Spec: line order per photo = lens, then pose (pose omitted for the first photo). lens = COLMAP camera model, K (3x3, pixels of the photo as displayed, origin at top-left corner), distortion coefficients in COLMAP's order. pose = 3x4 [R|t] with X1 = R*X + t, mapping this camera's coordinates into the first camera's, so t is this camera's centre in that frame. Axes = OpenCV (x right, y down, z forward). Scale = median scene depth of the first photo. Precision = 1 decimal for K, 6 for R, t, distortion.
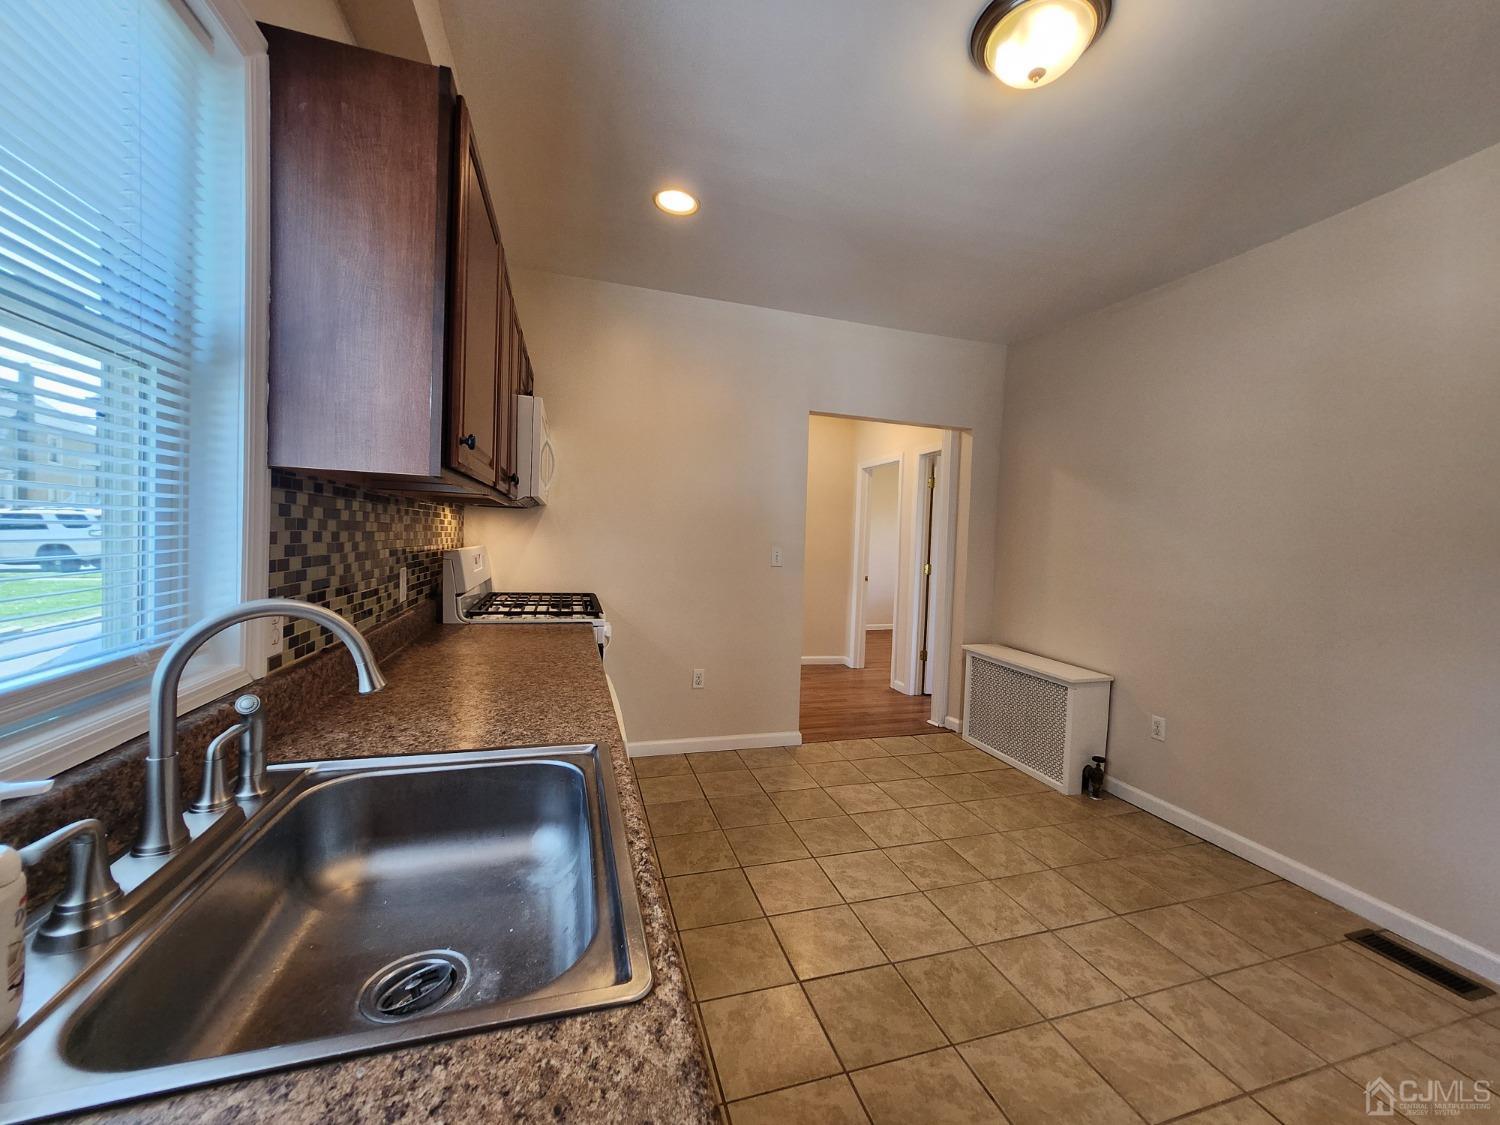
lens RADIAL K [[590.7, 0, 750.0], [0, 590.7, 562.5], [0, 0, 1]] dist [0.001182, 0.000008]
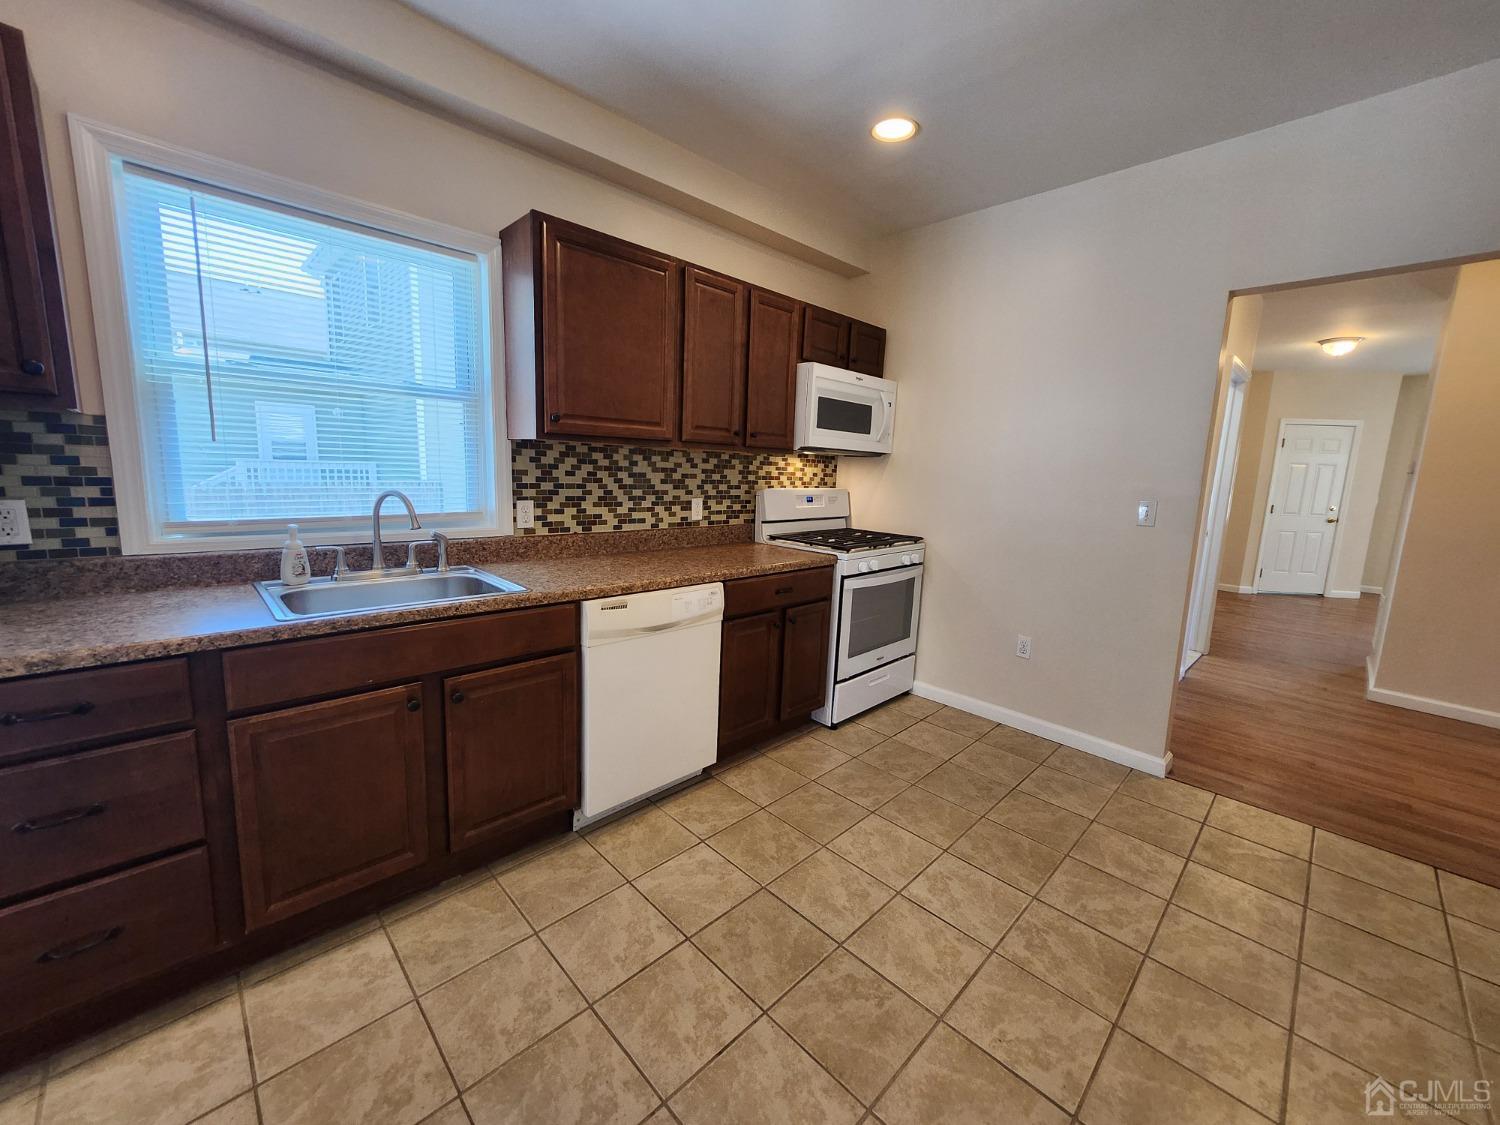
lens RADIAL K [[586.8, 0, 753.6], [0, 586.8, 554.1], [0, 0, 1]] dist [0.012856, -0.000087]
pose [[0.465887, 0.112834, -0.877620, 0.700325], [-0.058879, 0.993591, 0.096489, -0.001193], [0.882883, 0.006720, 0.469545, 0.346354]]
